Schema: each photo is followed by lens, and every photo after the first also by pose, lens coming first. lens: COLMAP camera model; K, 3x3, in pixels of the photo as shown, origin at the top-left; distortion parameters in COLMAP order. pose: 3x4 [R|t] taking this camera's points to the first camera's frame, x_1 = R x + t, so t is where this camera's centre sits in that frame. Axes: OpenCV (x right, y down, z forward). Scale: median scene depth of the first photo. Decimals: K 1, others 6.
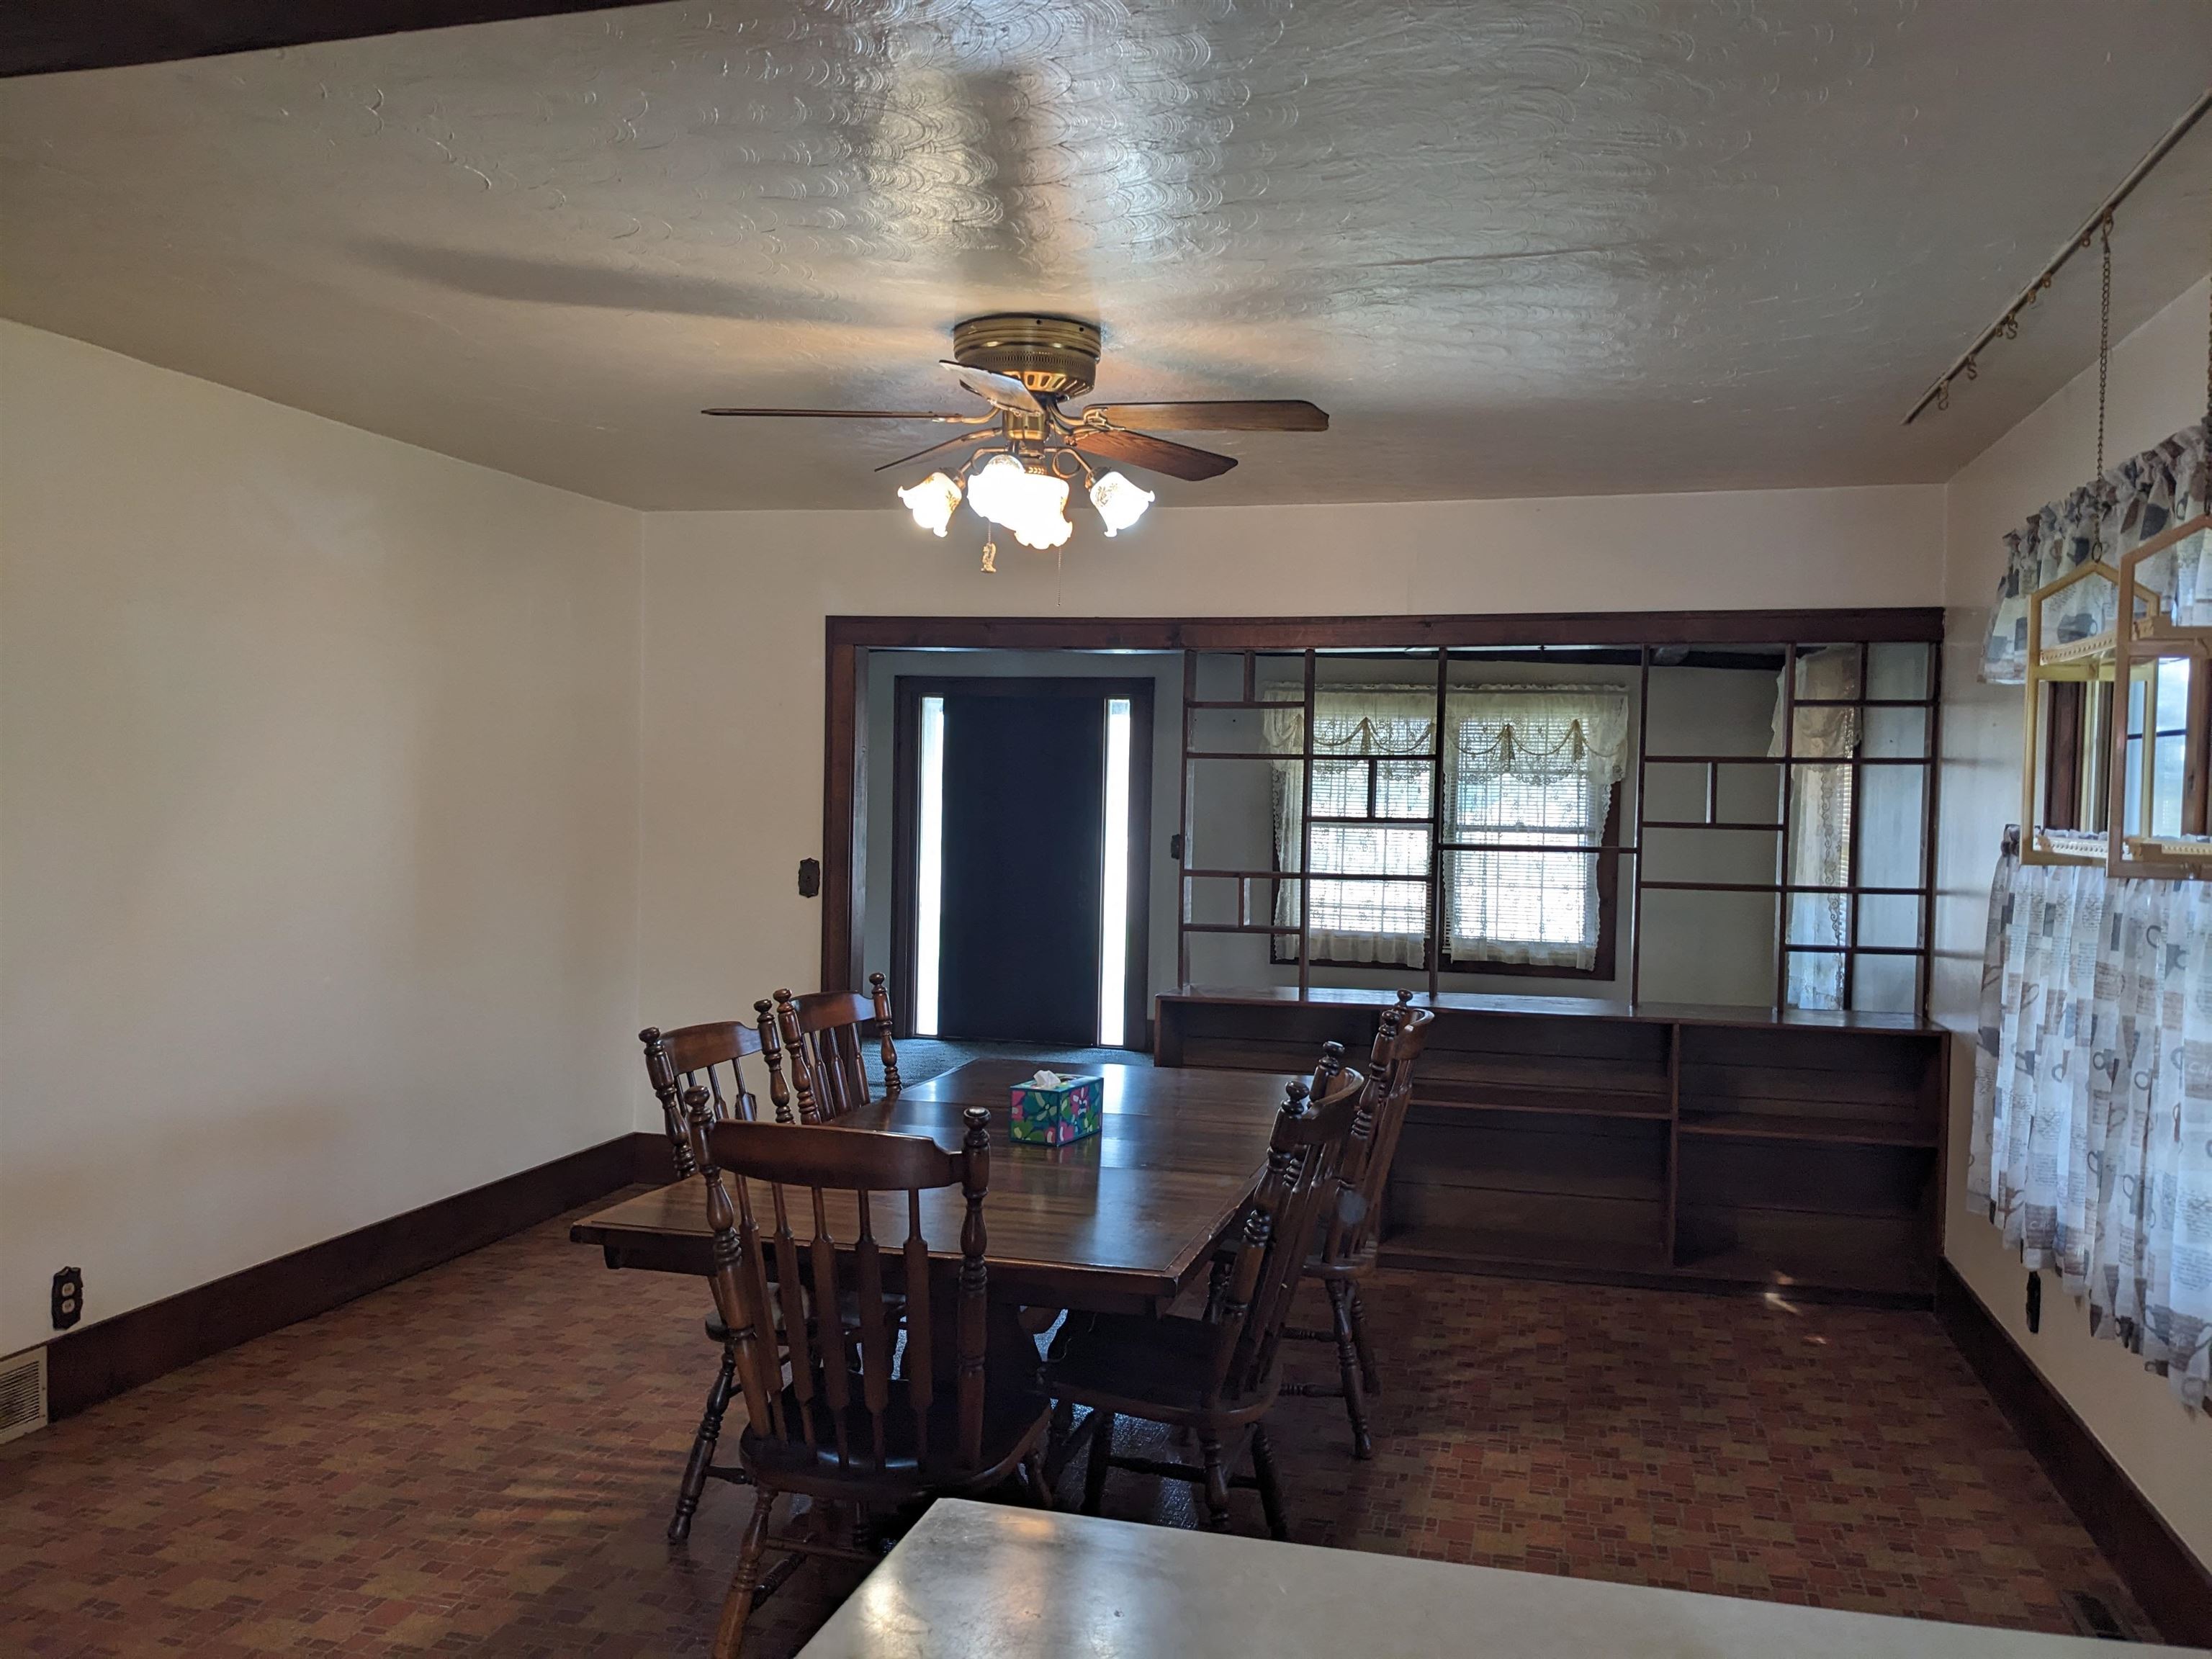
lens RADIAL K [[1722.6, 0, 1100.5], [0, 1722.6, 840.3], [0, 0, 1]] dist [0.027277, -0.021444]
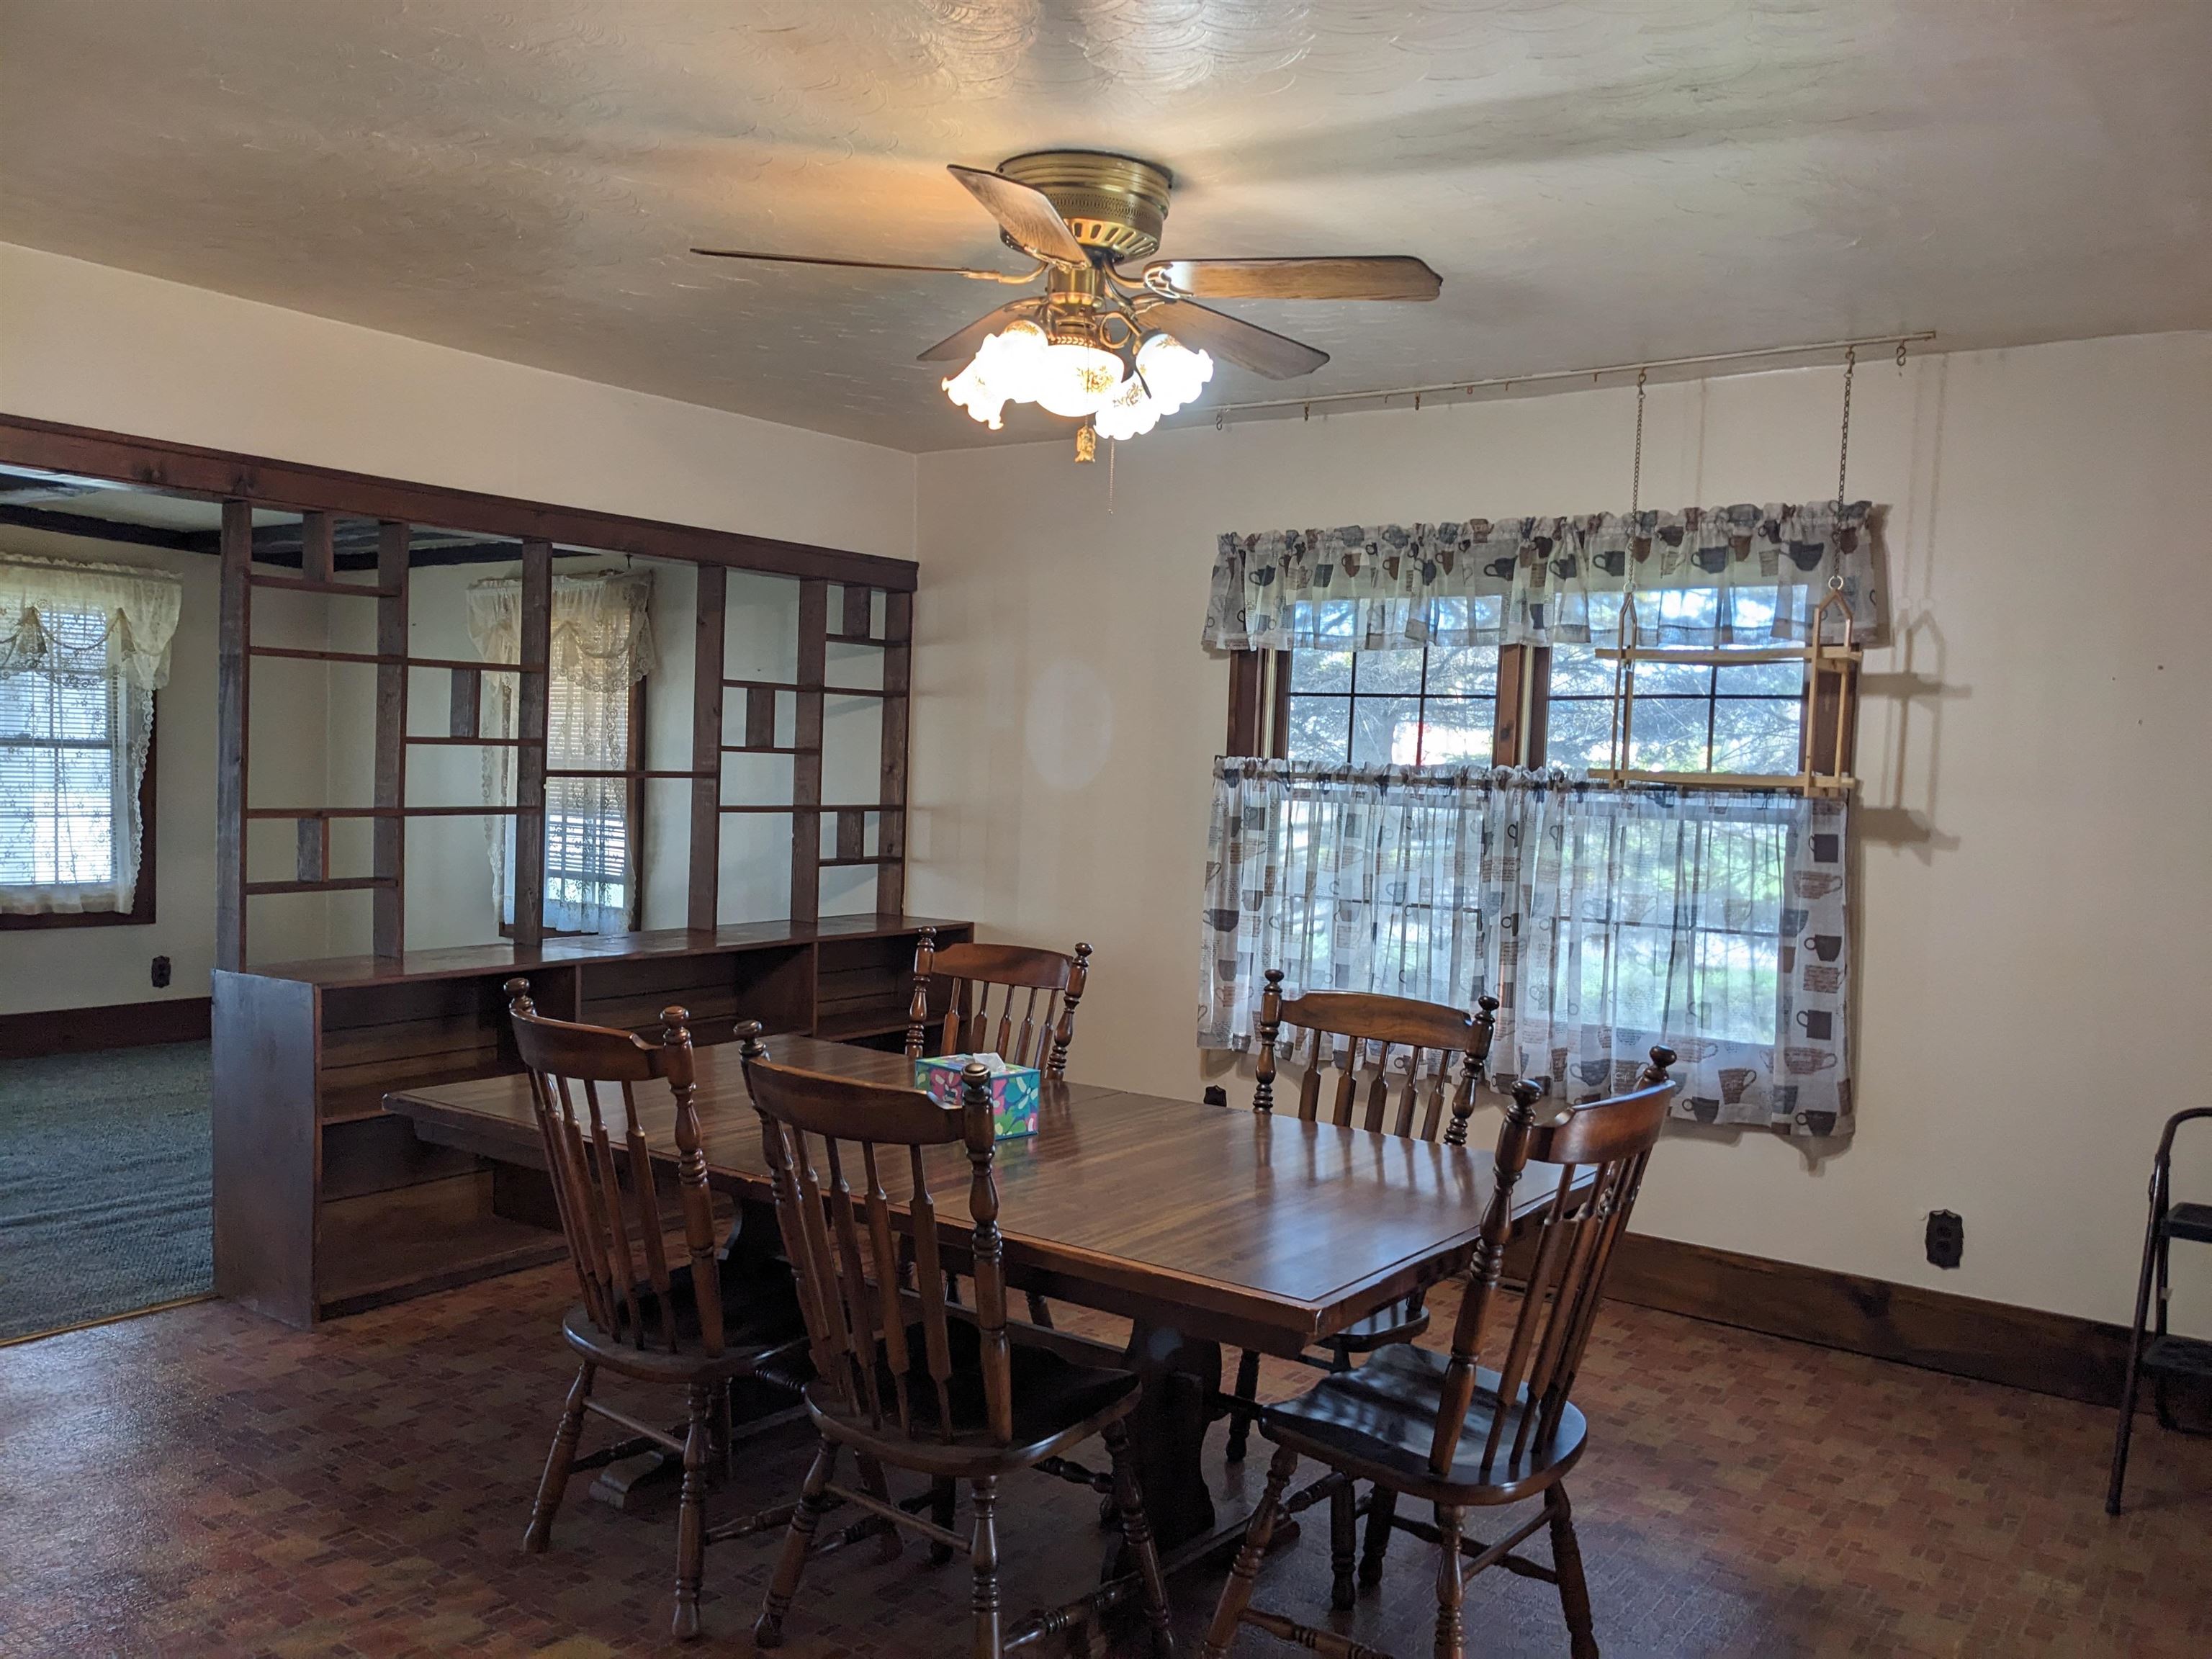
lens RADIAL K [[1722.6, 0, 1105.6], [0, 1722.6, 833.1], [0, 0, 1]] dist [0.027277, -0.021444]
pose [[0.352785, -0.045978, 0.934574, -0.326042], [-0.002553, 0.998741, 0.050099, -0.006005], [-0.935701, -0.020060, 0.352224, 0.270067]]
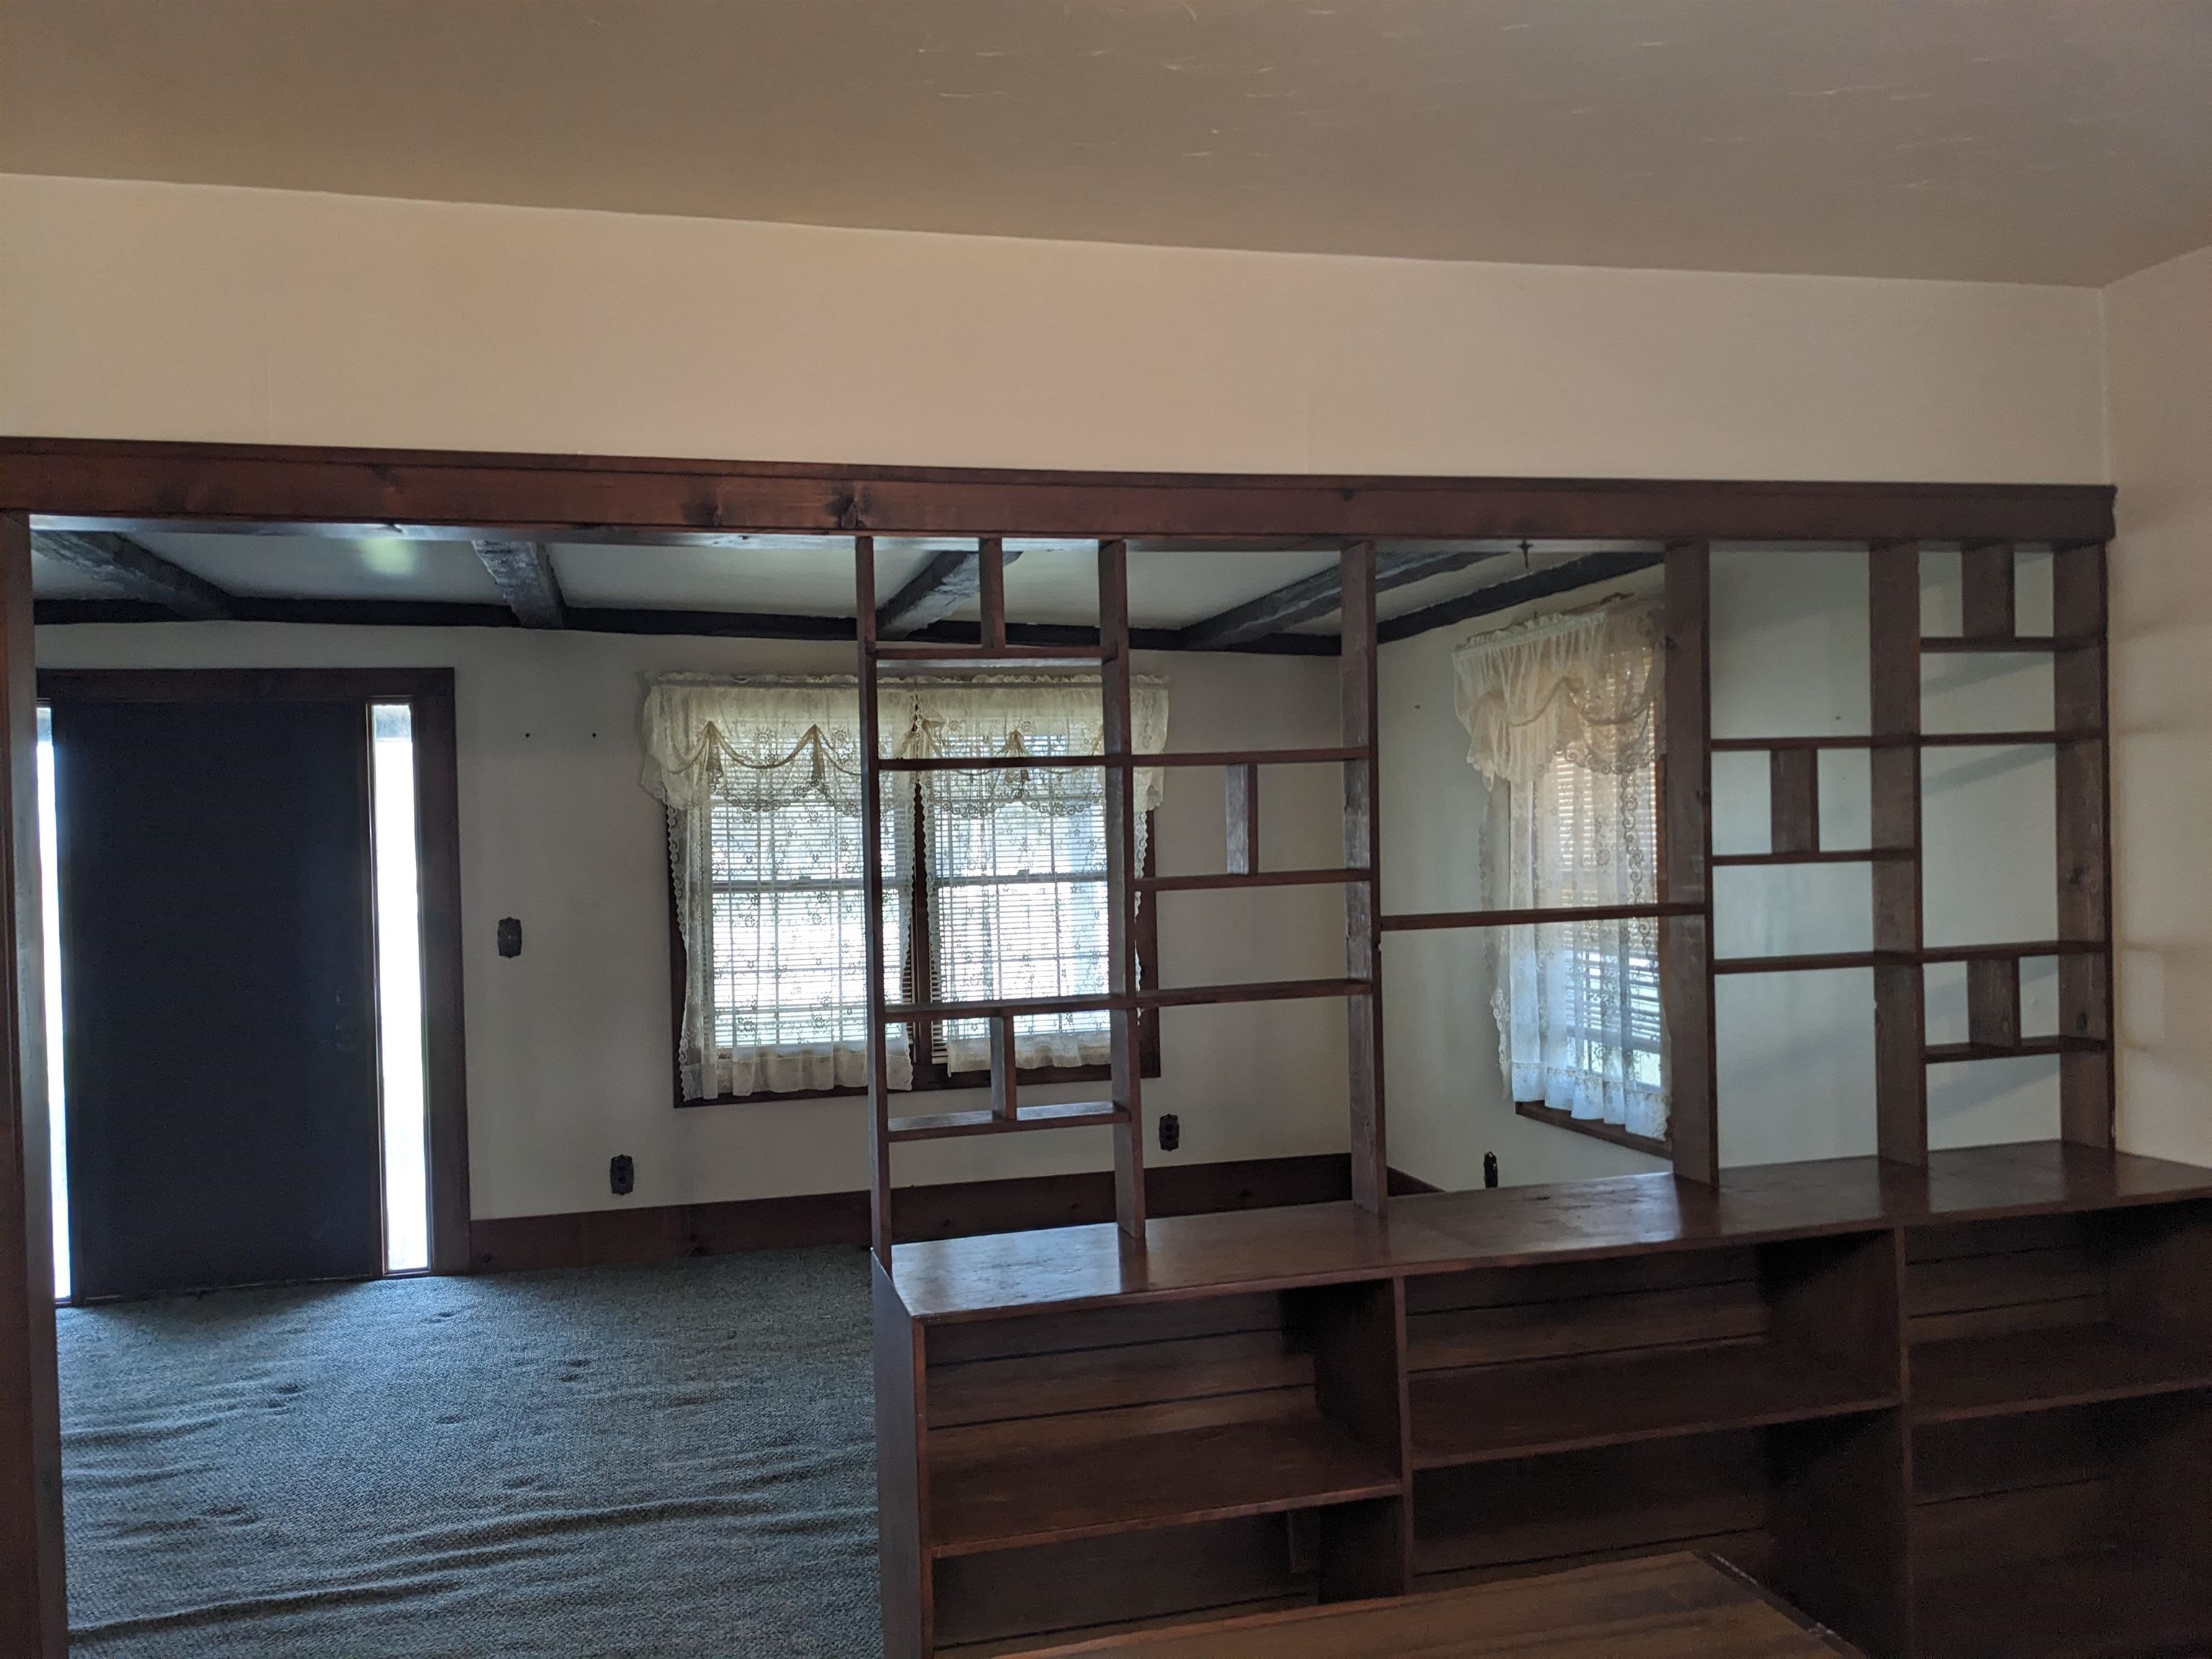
lens RADIAL K [[1722.6, 0, 1105.3], [0, 1722.6, 865.1], [0, 0, 1]] dist [0.027277, -0.021444]
pose [[0.865010, -0.053837, 0.498858, -0.085924], [0.060393, 0.998170, 0.003004, -0.012544], [-0.498107, 0.027530, 0.866679, 0.370759]]
